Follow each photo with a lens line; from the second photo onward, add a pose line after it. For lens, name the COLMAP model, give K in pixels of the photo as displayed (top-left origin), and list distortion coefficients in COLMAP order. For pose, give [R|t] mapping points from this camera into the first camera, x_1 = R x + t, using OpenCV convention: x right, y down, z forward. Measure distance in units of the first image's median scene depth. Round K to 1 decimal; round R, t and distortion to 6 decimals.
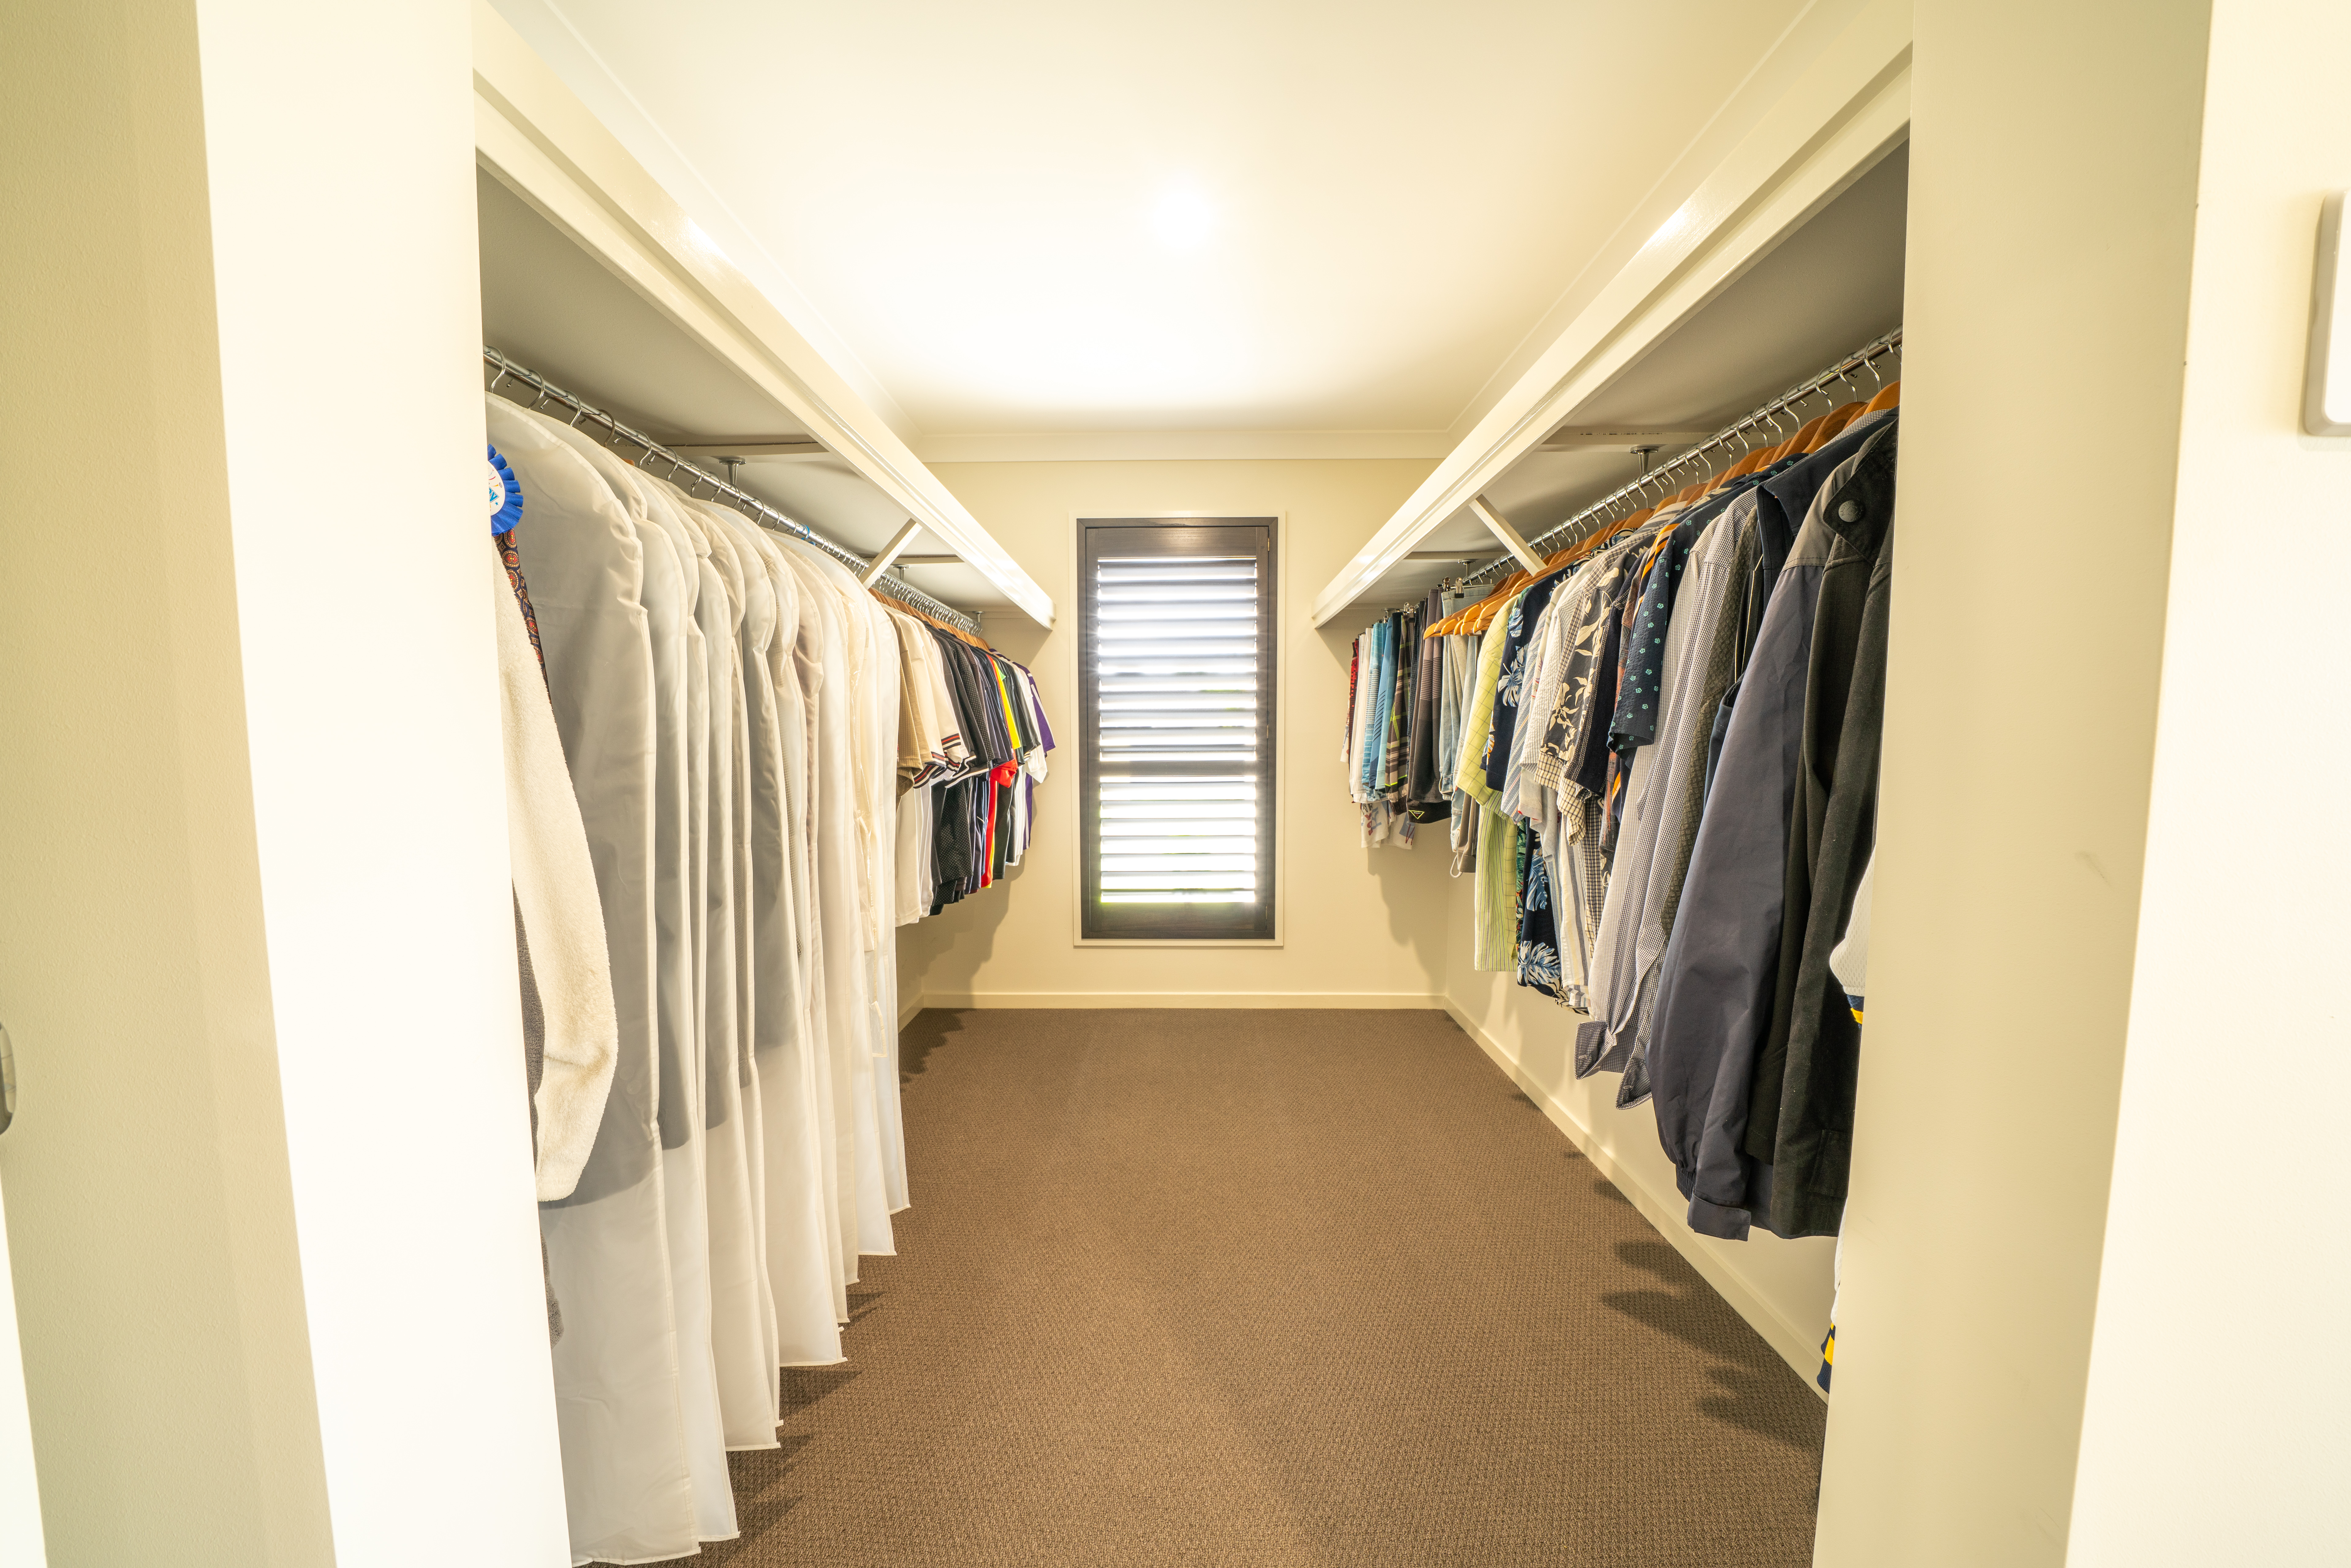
lens RADIAL K [[811.3, 0, 1167.2], [0, 811.3, 805.3], [0, 0, 1]] dist [-0.023463, 0.000087]
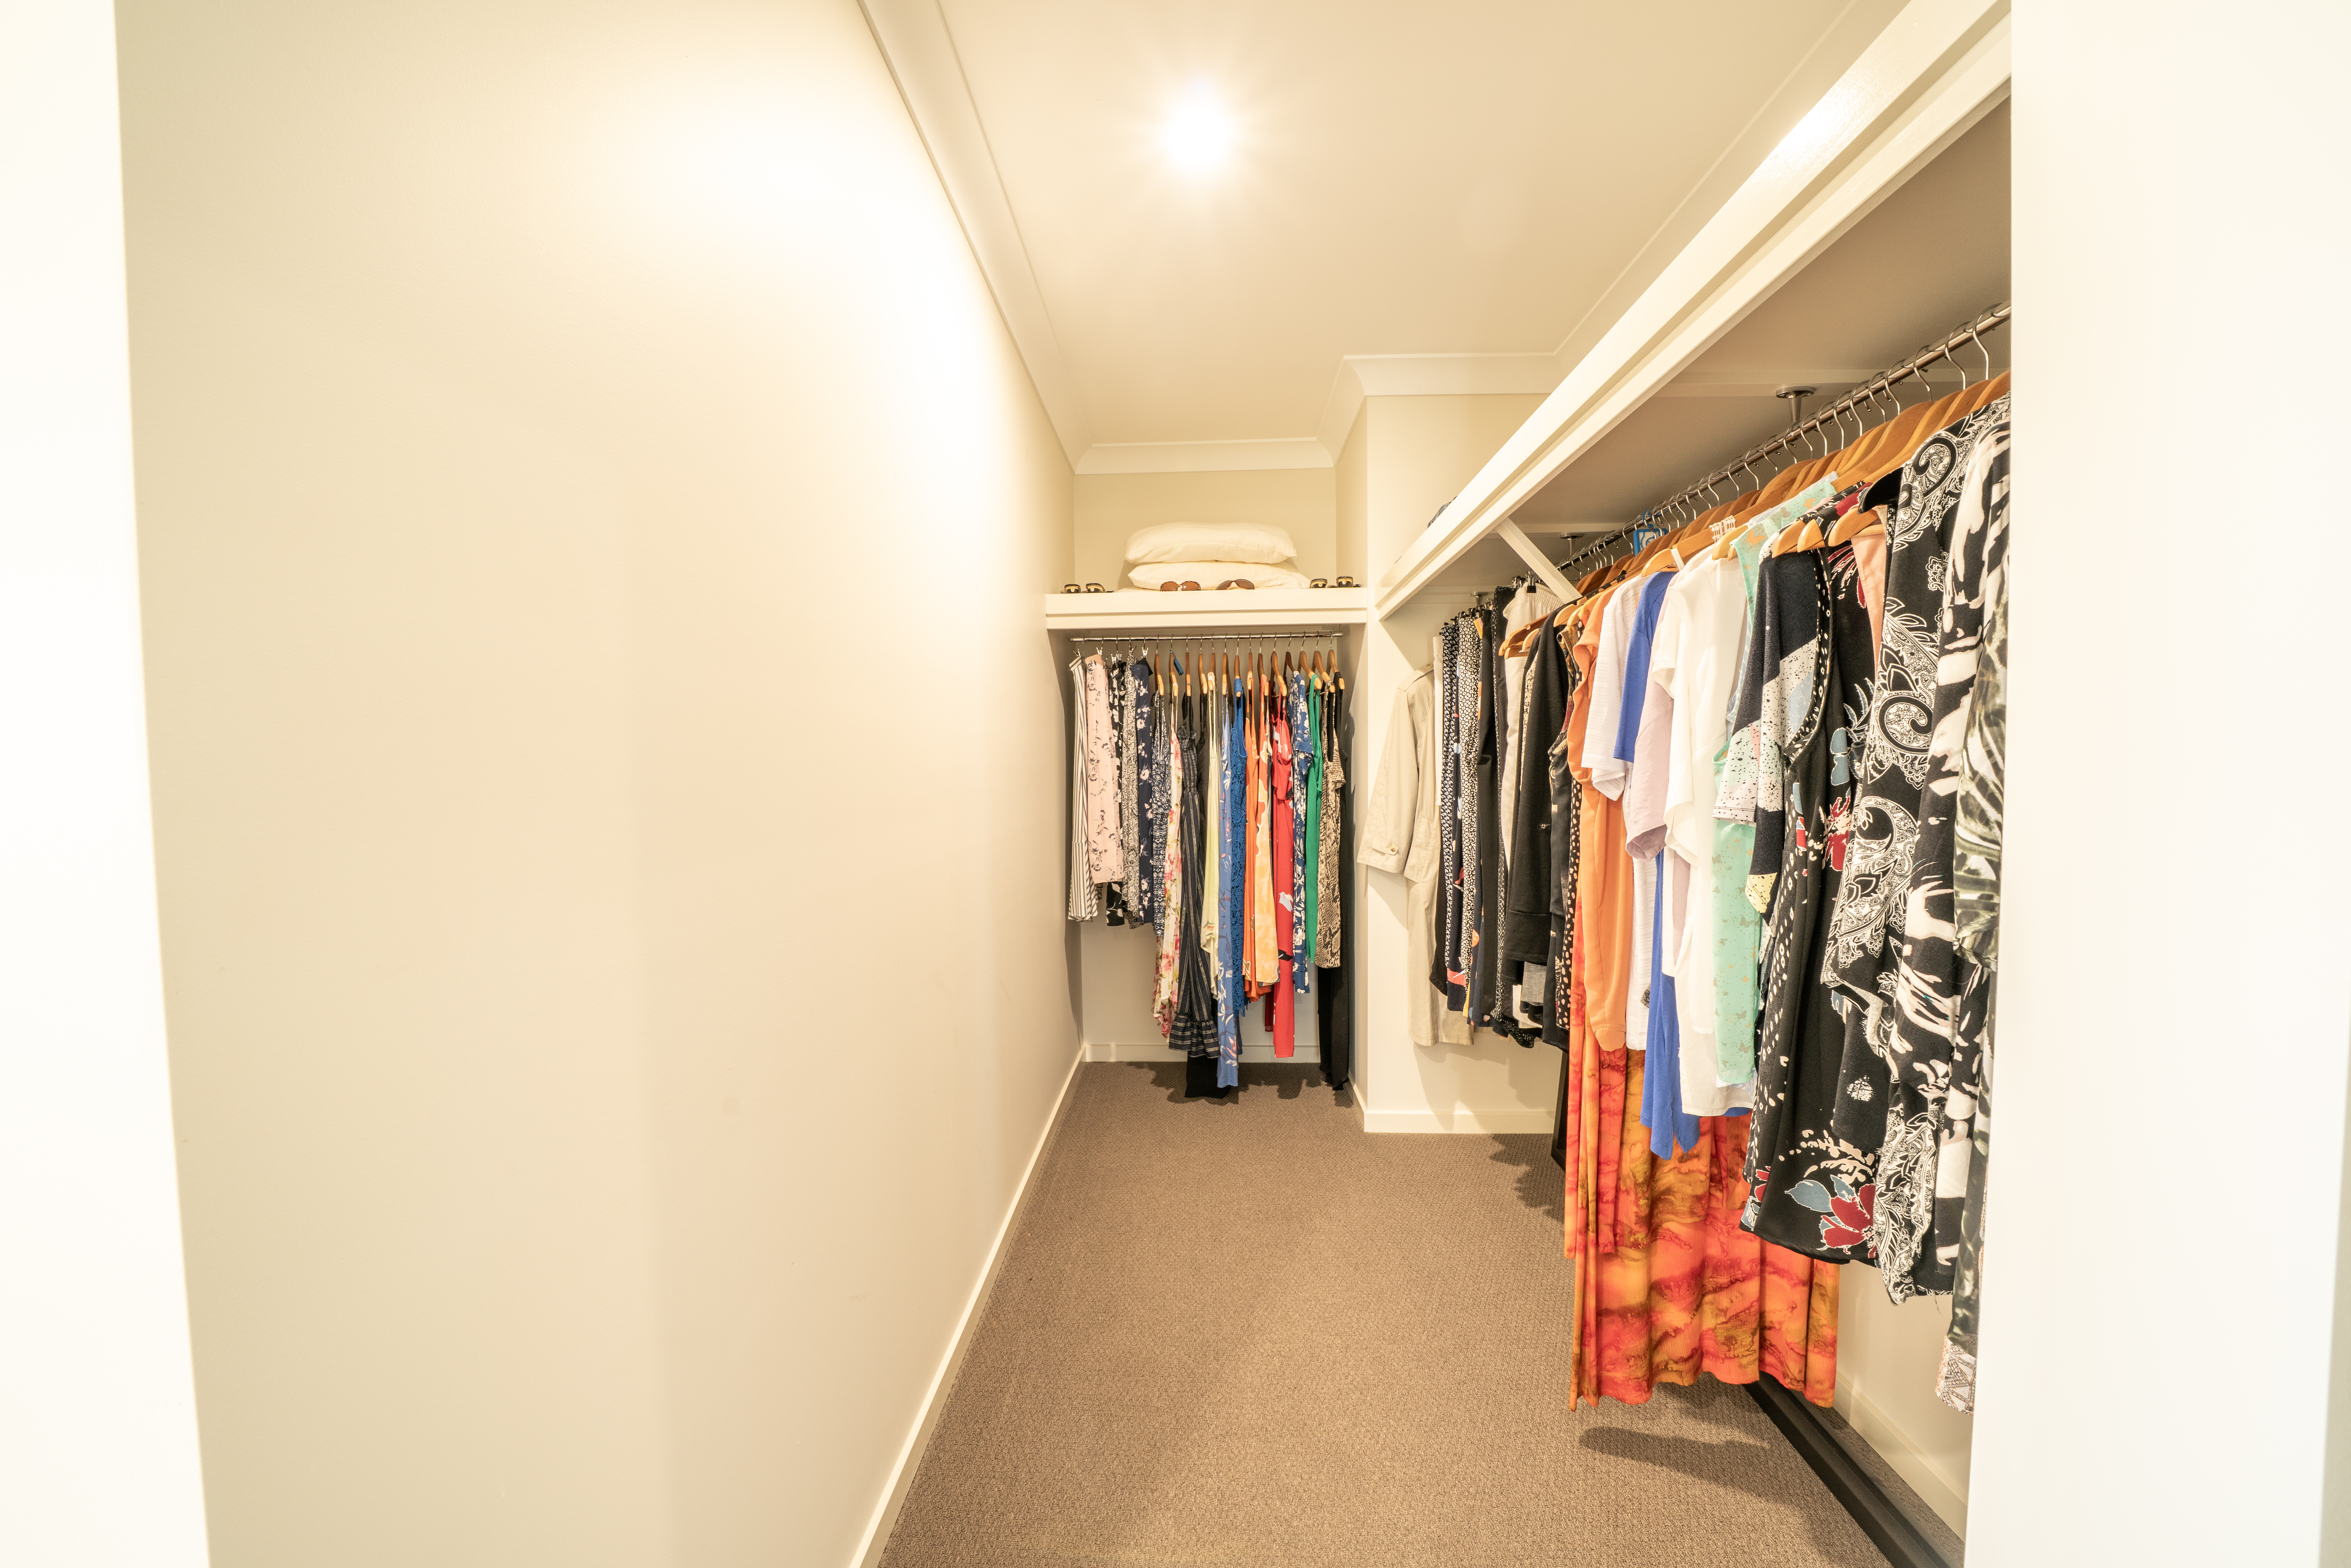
lens RADIAL K [[811.3, 0, 1167.2], [0, 811.3, 805.3], [0, 0, 1]] dist [-0.023463, 0.000087]
pose [[0.999346, -0.004872, -0.035820, 0.006657], [0.003685, 0.999444, -0.033135, -0.010587], [0.035961, 0.032981, 0.998809, 0.104841]]
